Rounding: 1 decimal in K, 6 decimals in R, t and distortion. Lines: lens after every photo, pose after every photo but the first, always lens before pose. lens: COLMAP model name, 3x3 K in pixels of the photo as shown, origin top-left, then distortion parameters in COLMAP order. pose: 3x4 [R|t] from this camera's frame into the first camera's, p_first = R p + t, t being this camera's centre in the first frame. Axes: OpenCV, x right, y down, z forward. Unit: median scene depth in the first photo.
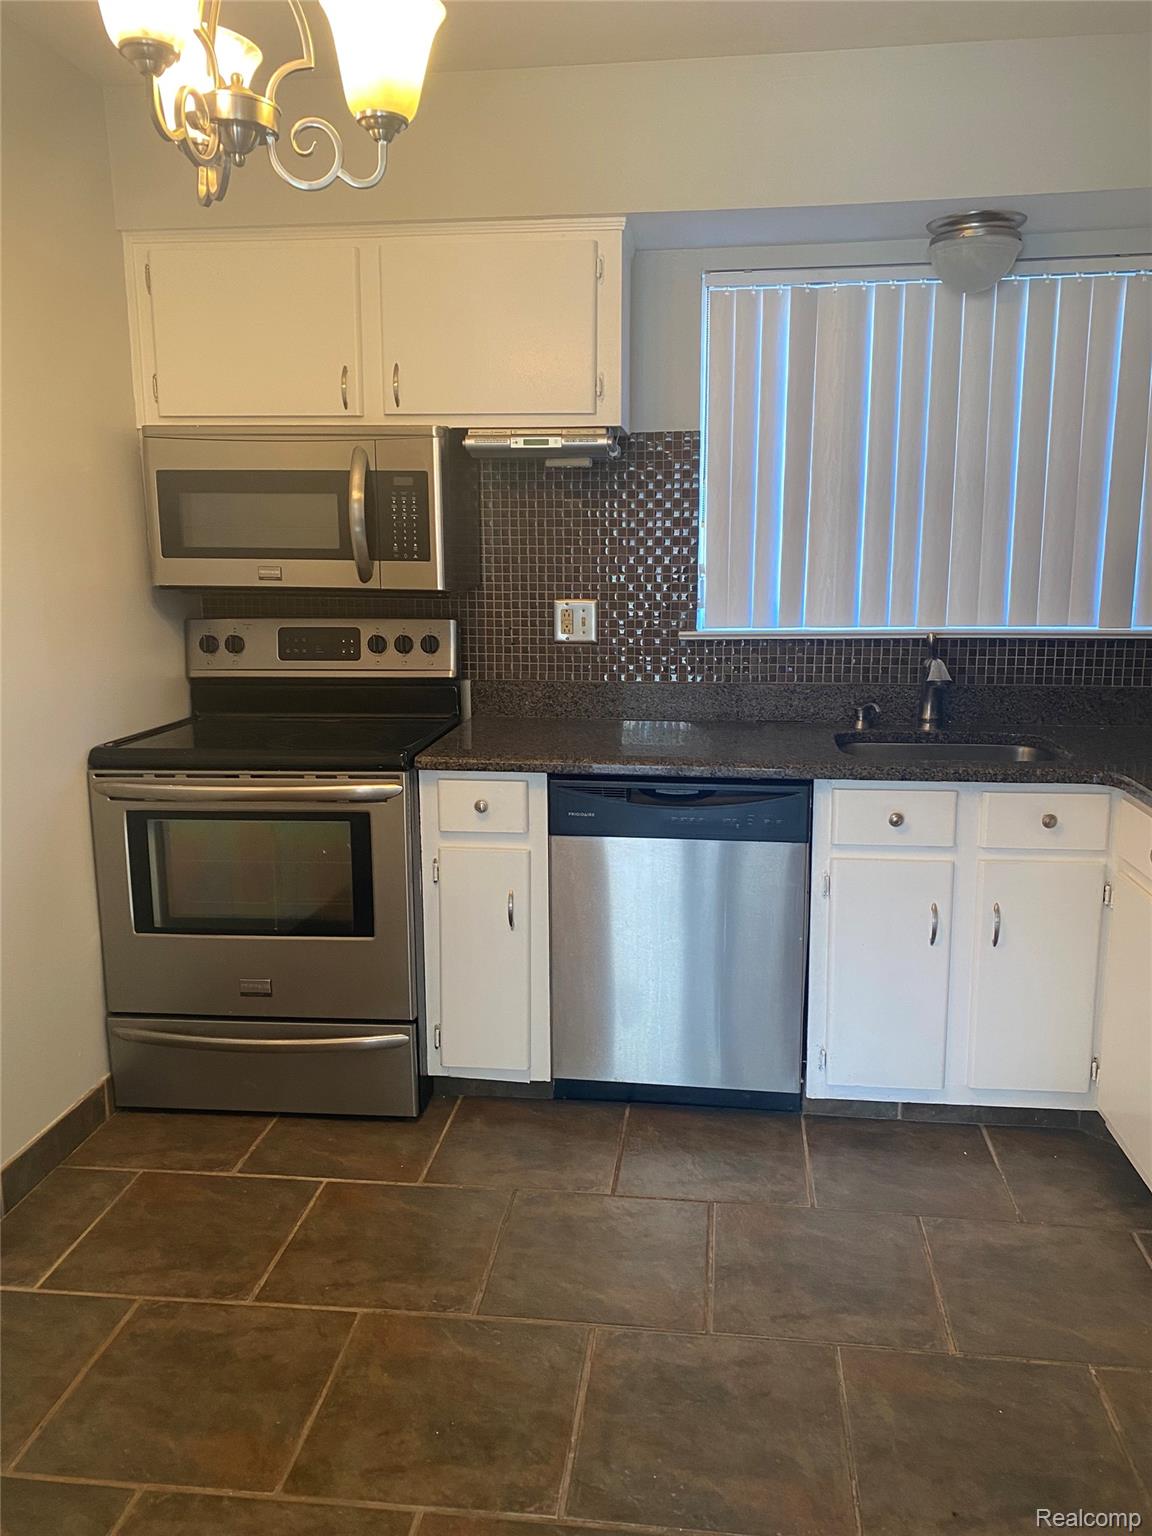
lens RADIAL K [[1155.6, 0, 578.3], [0, 1155.6, 765.3], [0, 0, 1]] dist [0.009410, -0.015339]
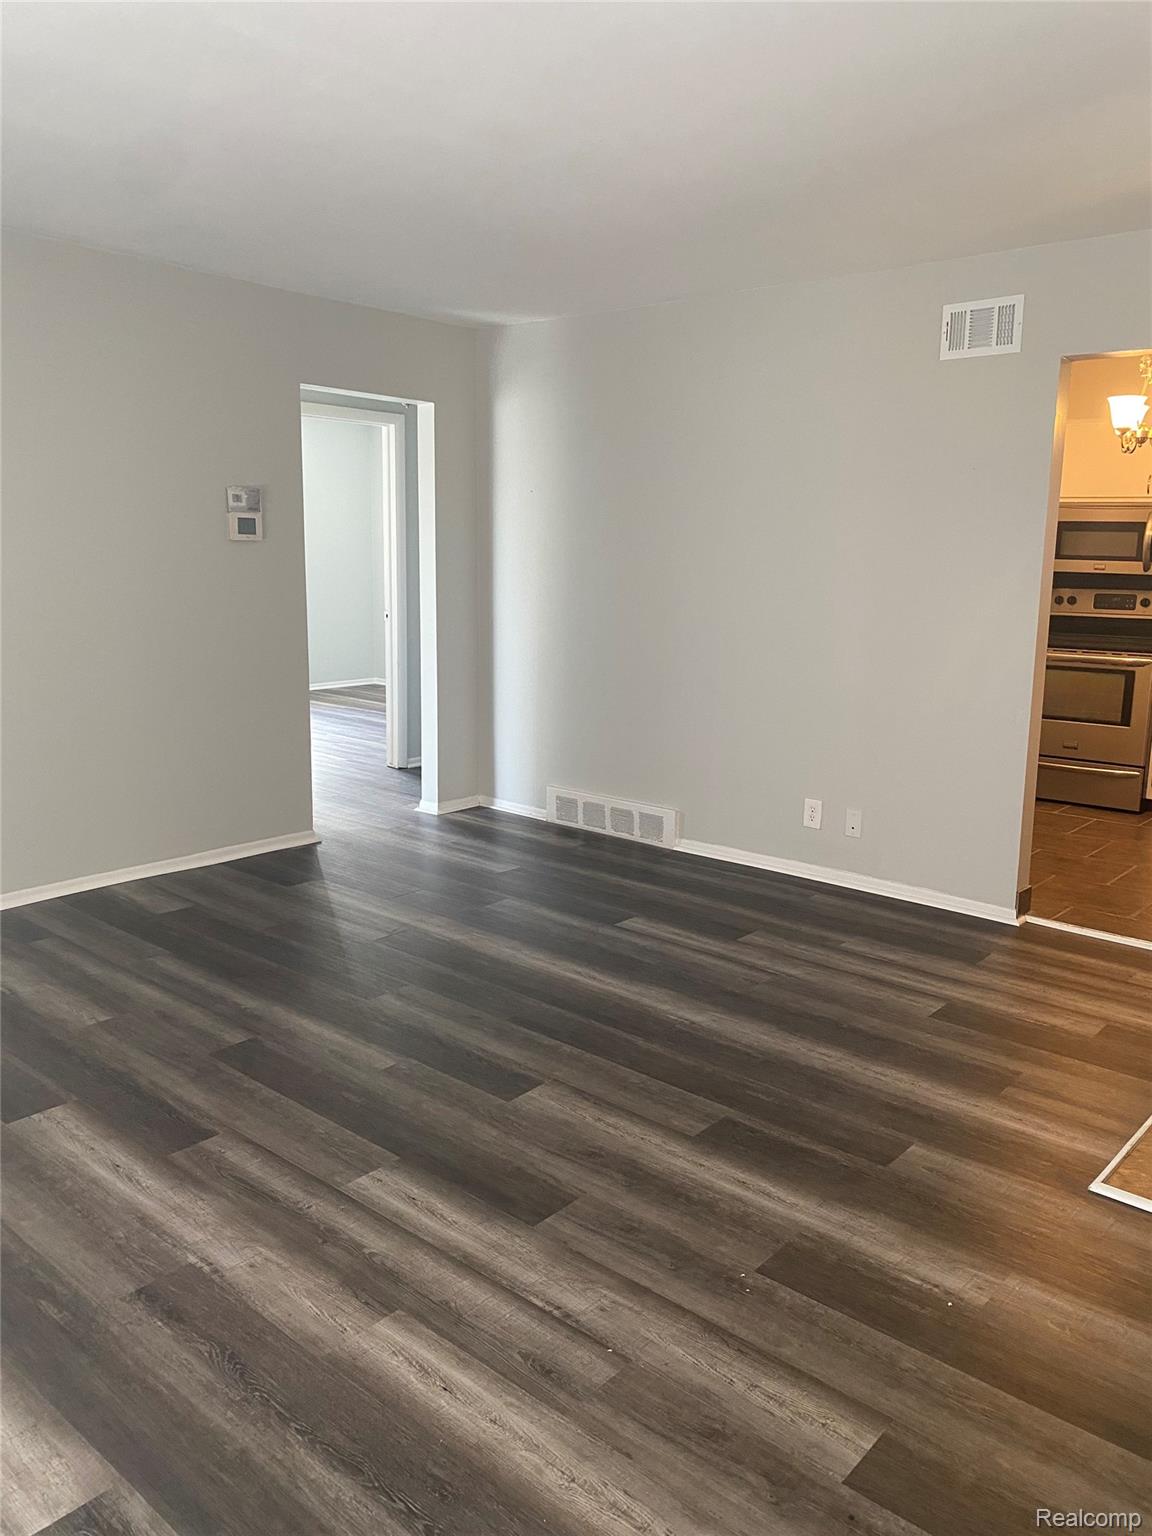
lens RADIAL K [[1155.6, 0, 573.6], [0, 1155.6, 767.1], [0, 0, 1]] dist [0.009410, -0.015339]
pose [[0.829752, 0.117939, -0.545529, 0.158479], [-0.124148, 0.991933, 0.025619, 0.288632], [0.544149, 0.046469, 0.837701, -1.420766]]
